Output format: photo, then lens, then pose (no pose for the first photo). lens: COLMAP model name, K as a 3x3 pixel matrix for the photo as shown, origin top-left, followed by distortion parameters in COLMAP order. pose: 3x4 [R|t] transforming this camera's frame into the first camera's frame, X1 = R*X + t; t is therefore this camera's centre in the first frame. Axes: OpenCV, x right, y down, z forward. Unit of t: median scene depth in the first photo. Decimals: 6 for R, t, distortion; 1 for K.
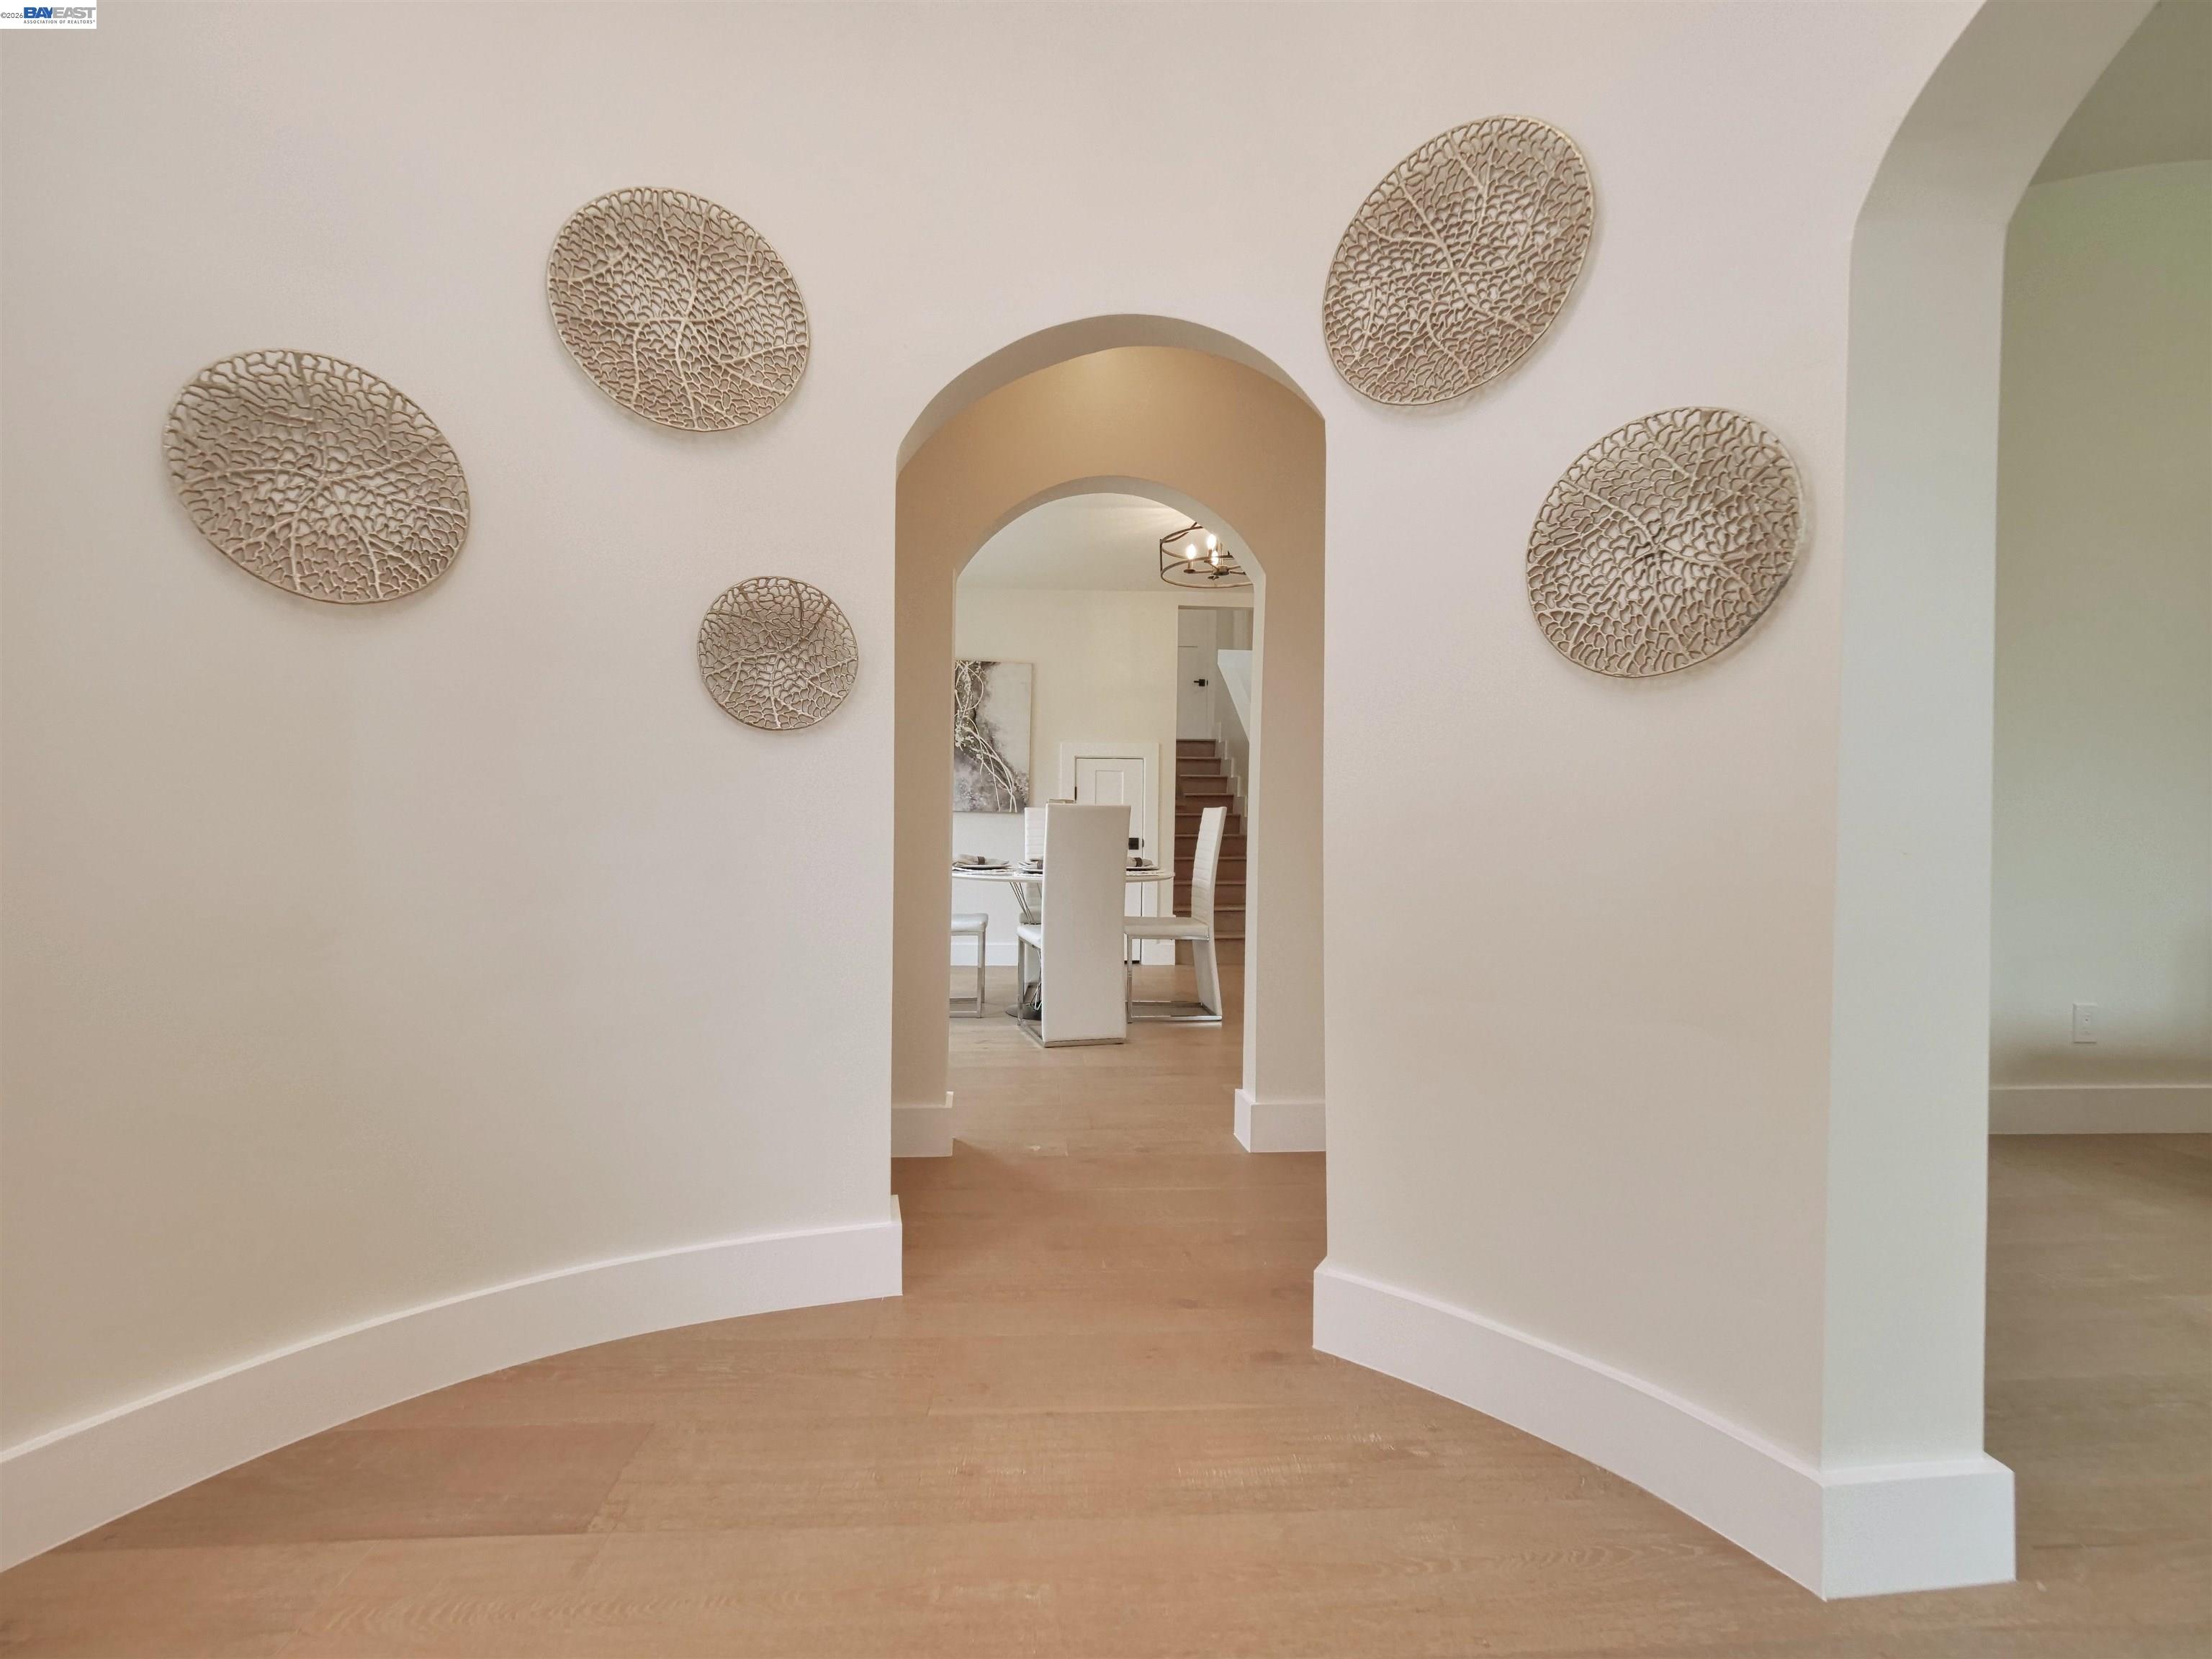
lens RADIAL K [[934.9, 0, 1090.7], [0, 934.9, 824.5], [0, 0, 1]] dist [-0.001189, -0.000268]
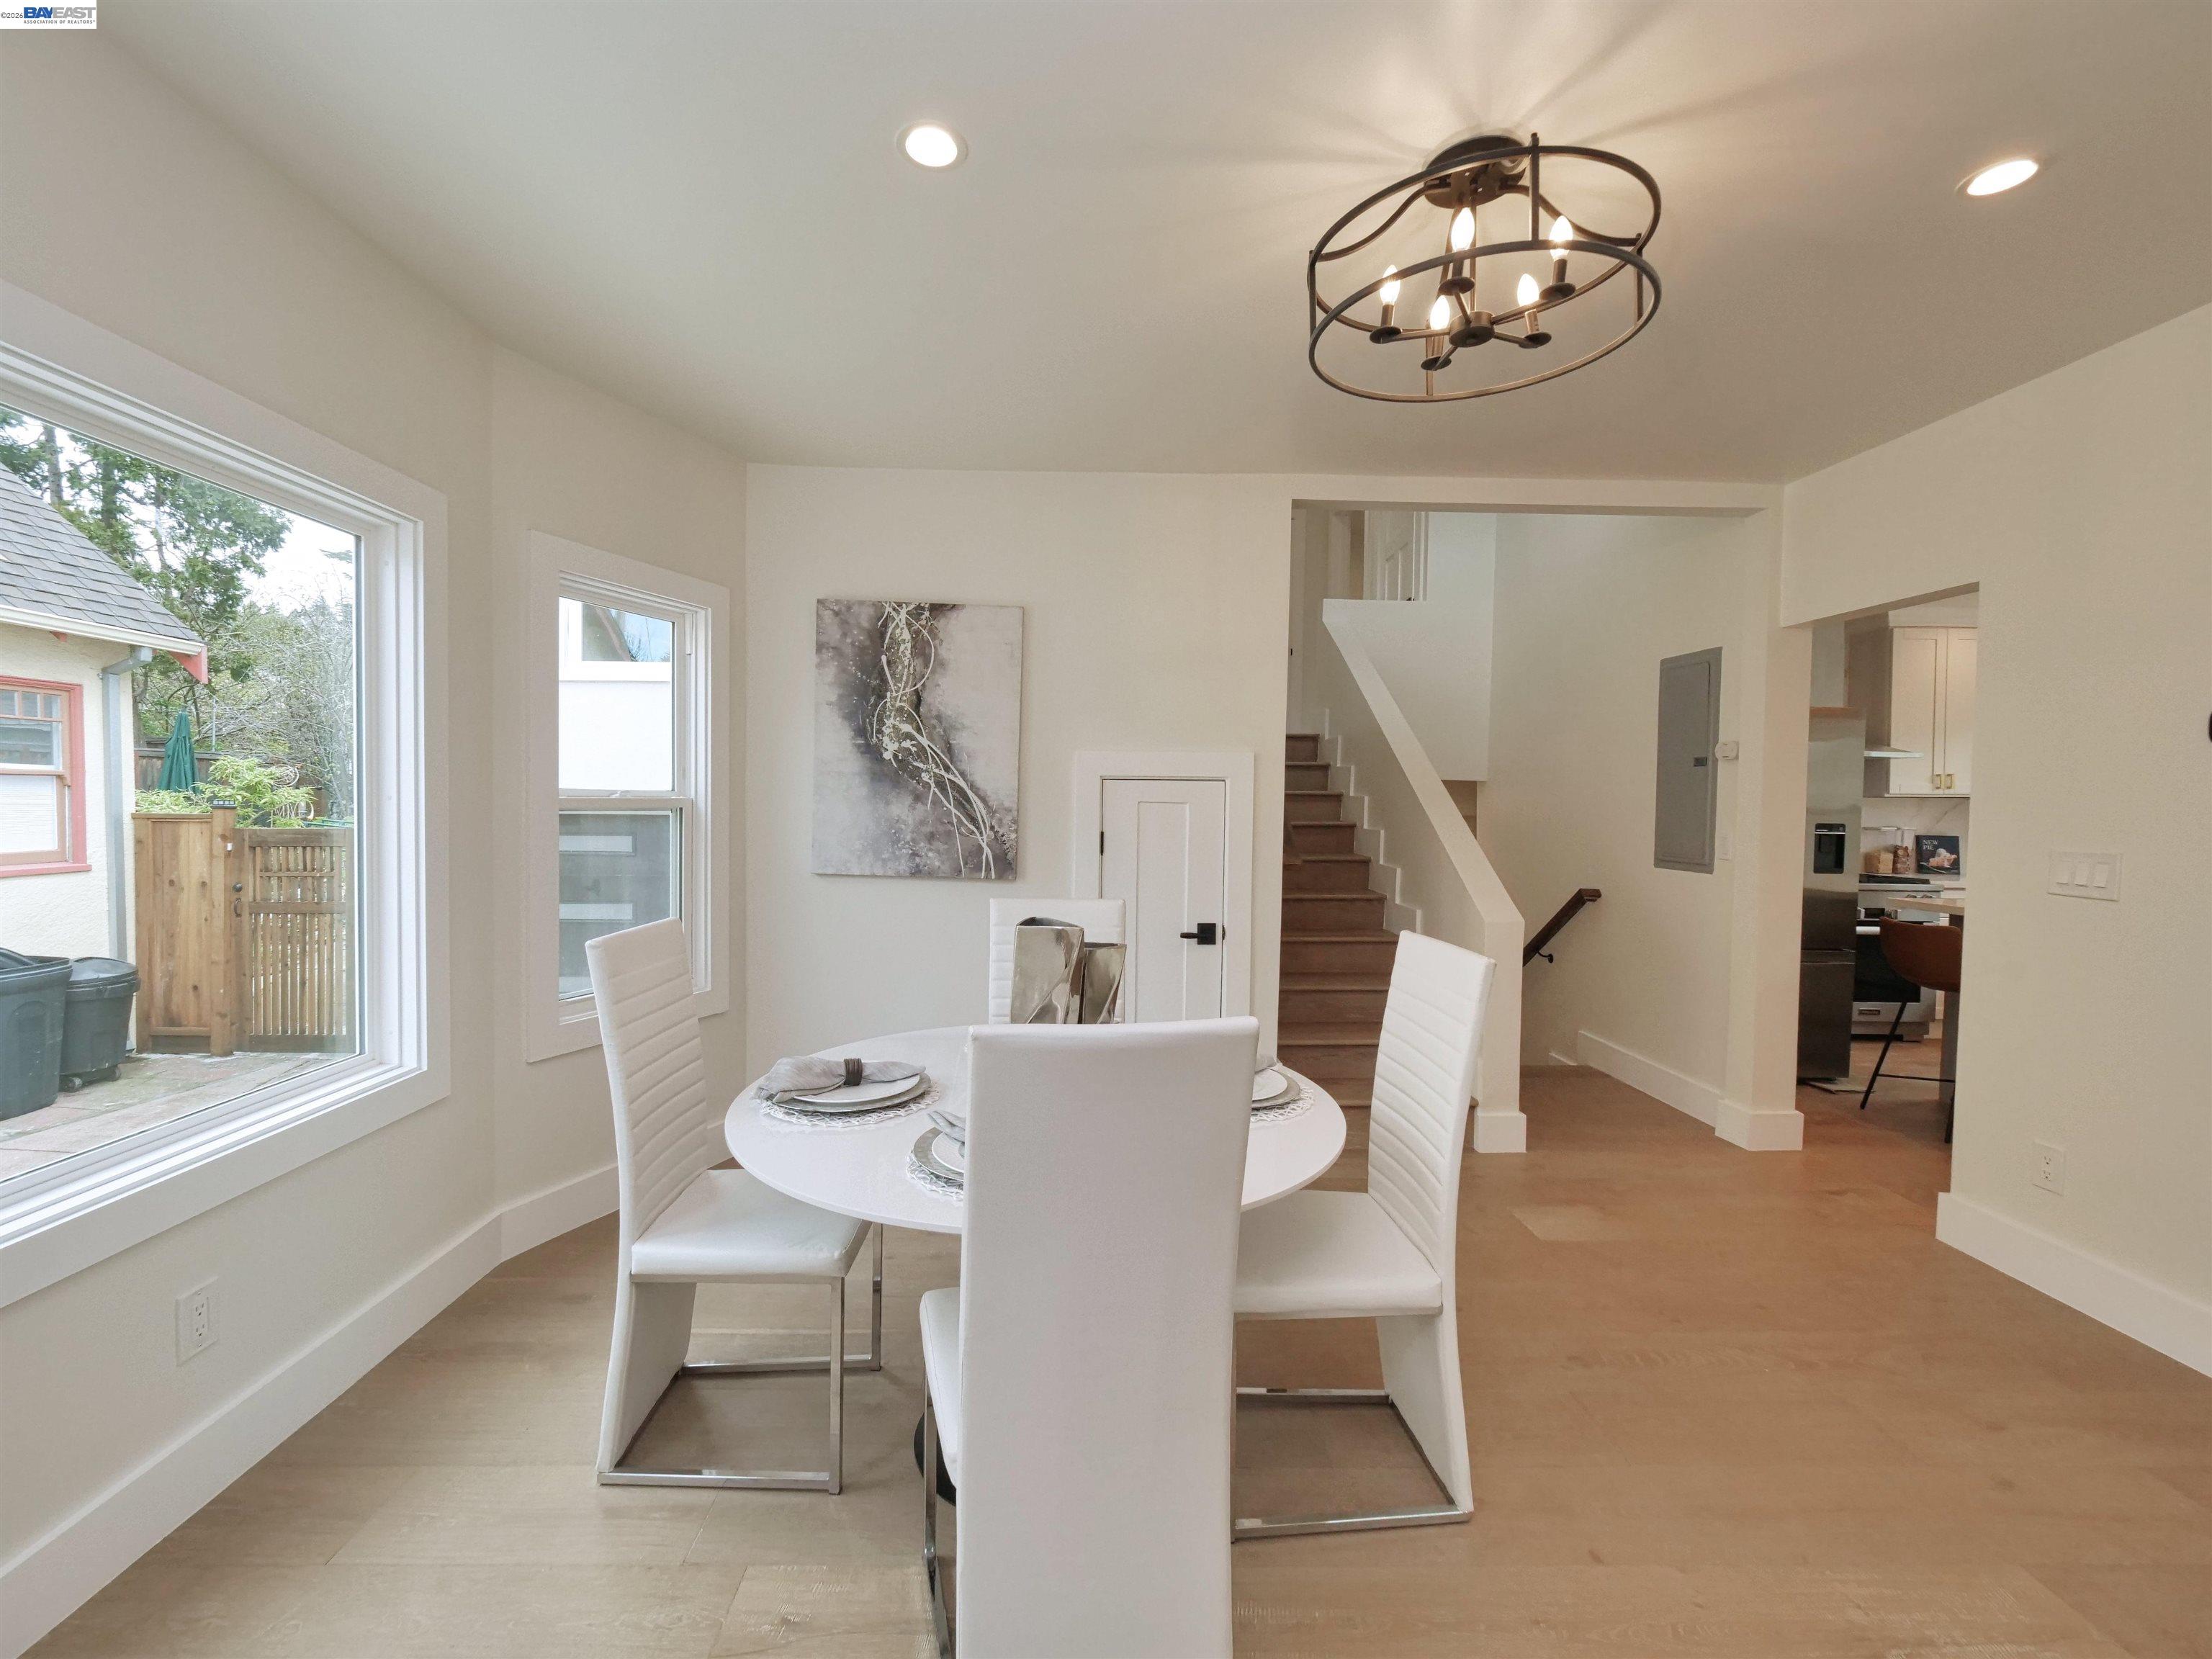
lens RADIAL K [[934.9, 0, 1090.7], [0, 934.9, 824.5], [0, 0, 1]] dist [-0.001189, -0.000268]
pose [[0.999191, 0.003783, -0.040044, -0.000378], [-0.002808, 0.999699, 0.024378, -0.058416], [0.040124, -0.024246, 0.998900, 0.452680]]
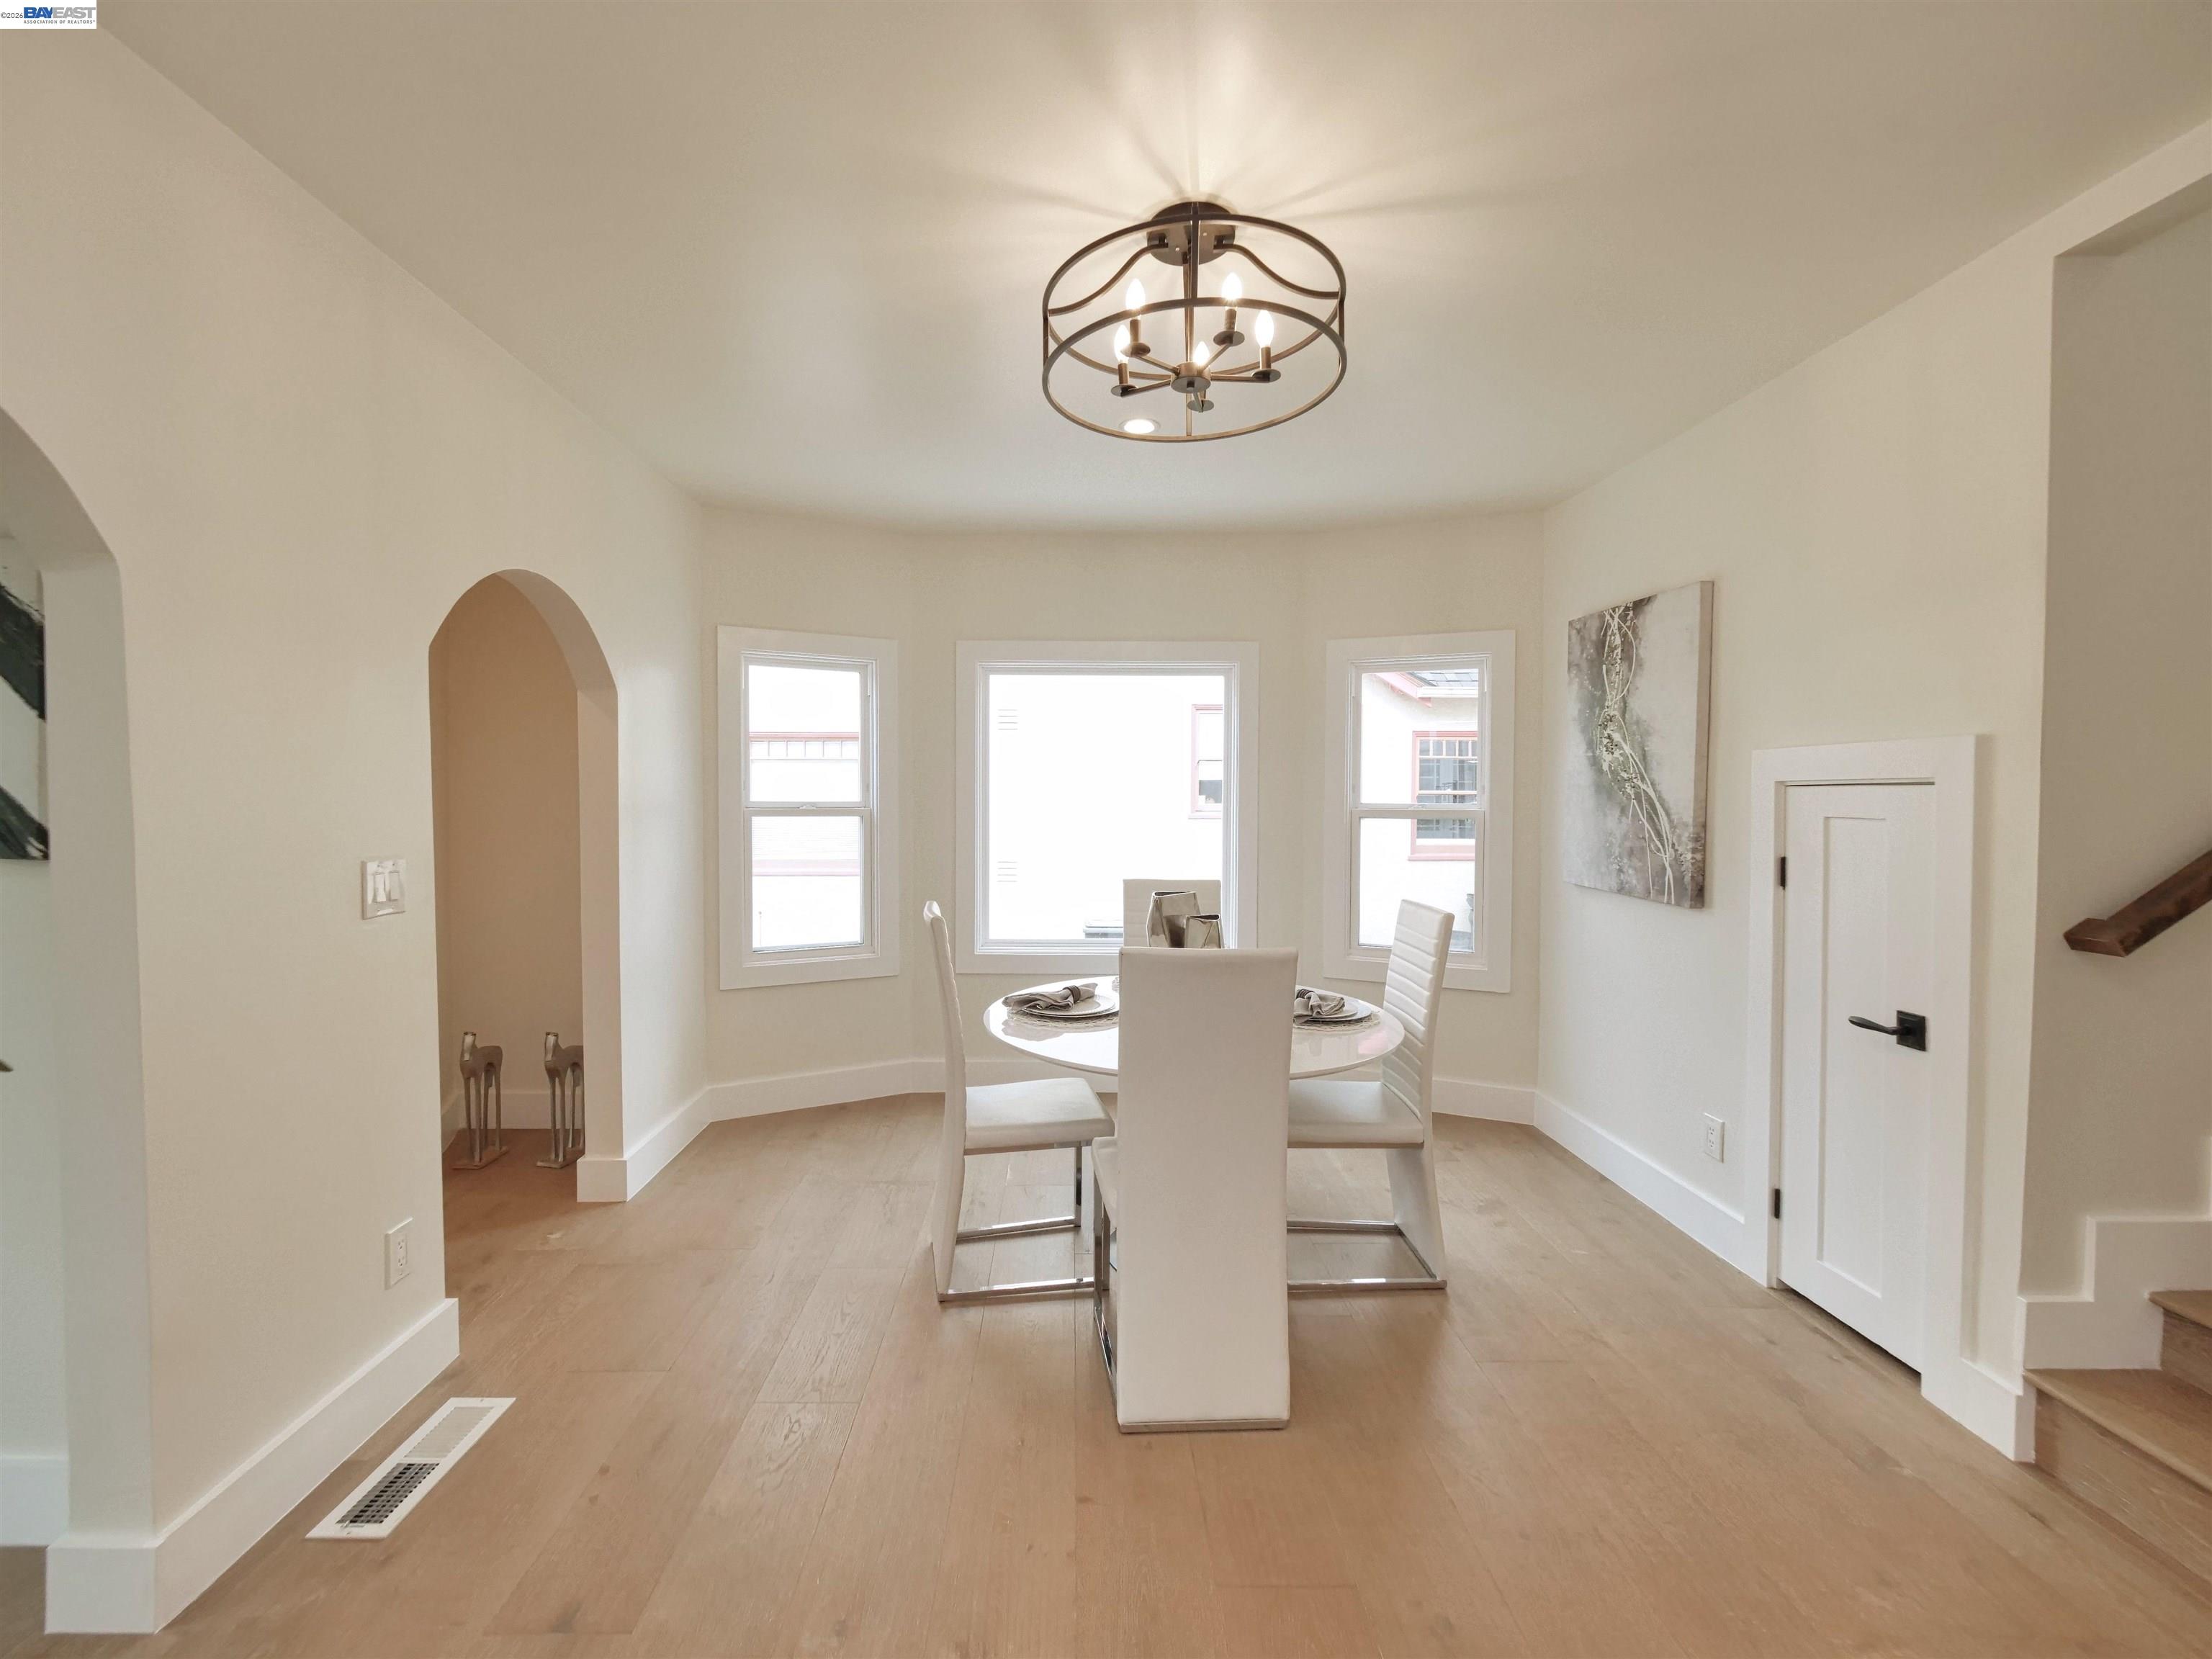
lens RADIAL K [[934.9, 0, 1090.7], [0, 934.9, 824.5], [0, 0, 1]] dist [-0.001189, -0.000268]
pose [[-0.044530, 0.022457, -0.998756, 0.407733], [-0.002220, 0.999743, 0.022578, -0.063619], [0.999006, 0.003223, -0.044469, 0.726802]]
